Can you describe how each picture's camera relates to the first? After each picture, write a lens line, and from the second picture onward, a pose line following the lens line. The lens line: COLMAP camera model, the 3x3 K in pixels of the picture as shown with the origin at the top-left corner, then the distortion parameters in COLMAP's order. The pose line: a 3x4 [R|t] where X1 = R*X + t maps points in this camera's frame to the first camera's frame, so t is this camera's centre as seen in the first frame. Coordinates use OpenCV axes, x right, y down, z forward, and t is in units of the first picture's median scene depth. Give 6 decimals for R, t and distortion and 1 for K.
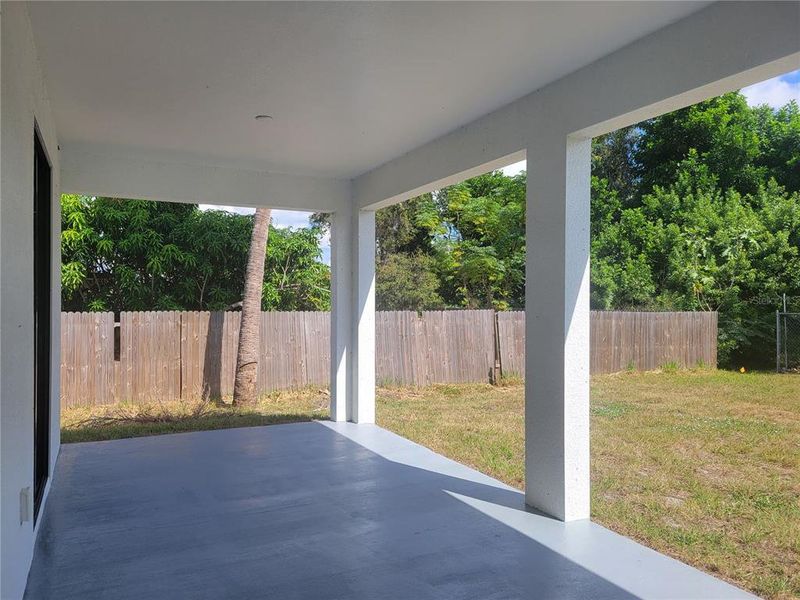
lens RADIAL K [[608.6, 0, 392.0], [0, 608.6, 307.9], [0, 0, 1]] dist [0.039795, 0.003394]
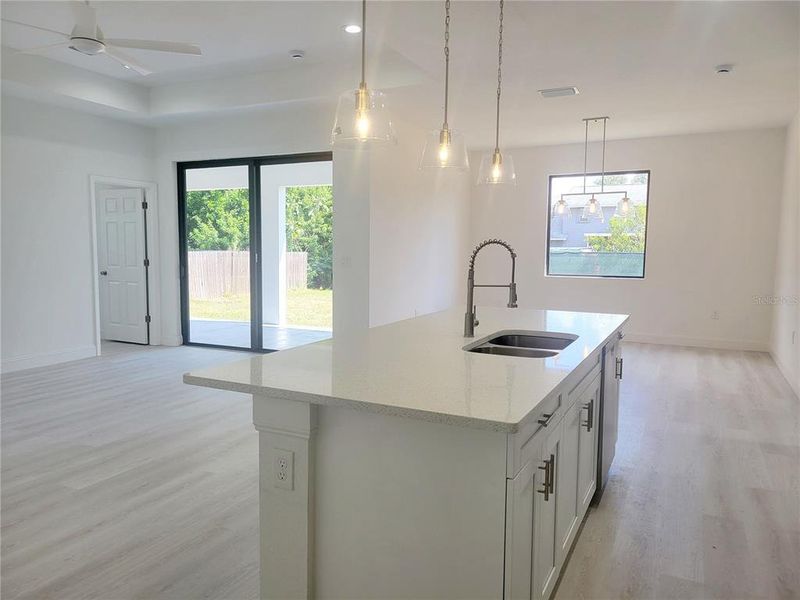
lens RADIAL K [[608.6, 0, 399.5], [0, 608.6, 300.6], [0, 0, 1]] dist [0.039795, 0.003394]
pose [[0.793334, -0.047618, 0.606922, -0.196908], [-0.005692, 0.996313, 0.085608, -0.004723], [-0.608760, -0.071370, 0.790137, -0.321807]]
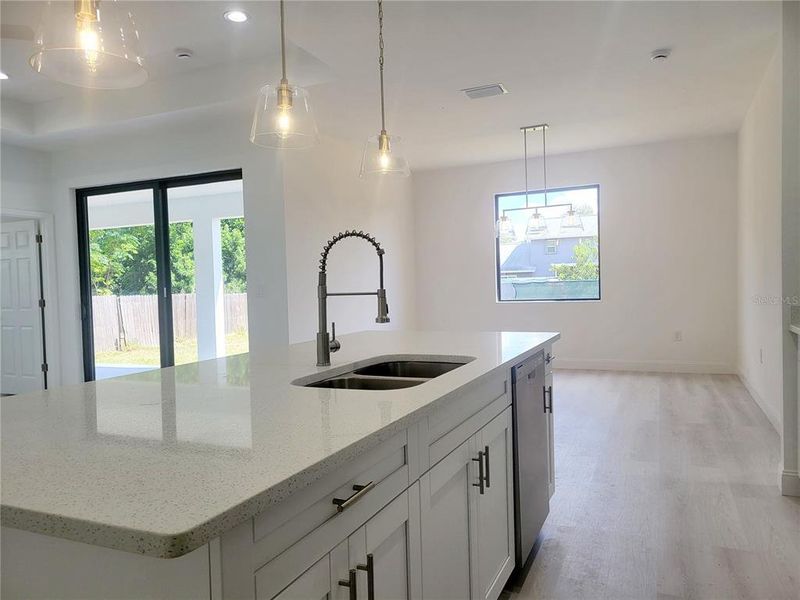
lens RADIAL K [[608.6, 0, 401.4], [0, 608.6, 302.7], [0, 0, 1]] dist [0.039795, 0.003394]
pose [[0.765935, -0.041101, 0.641603, -0.155040], [0.032175, 0.999154, 0.025595, 0.002722], [-0.642112, 0.001040, 0.766610, -0.307652]]
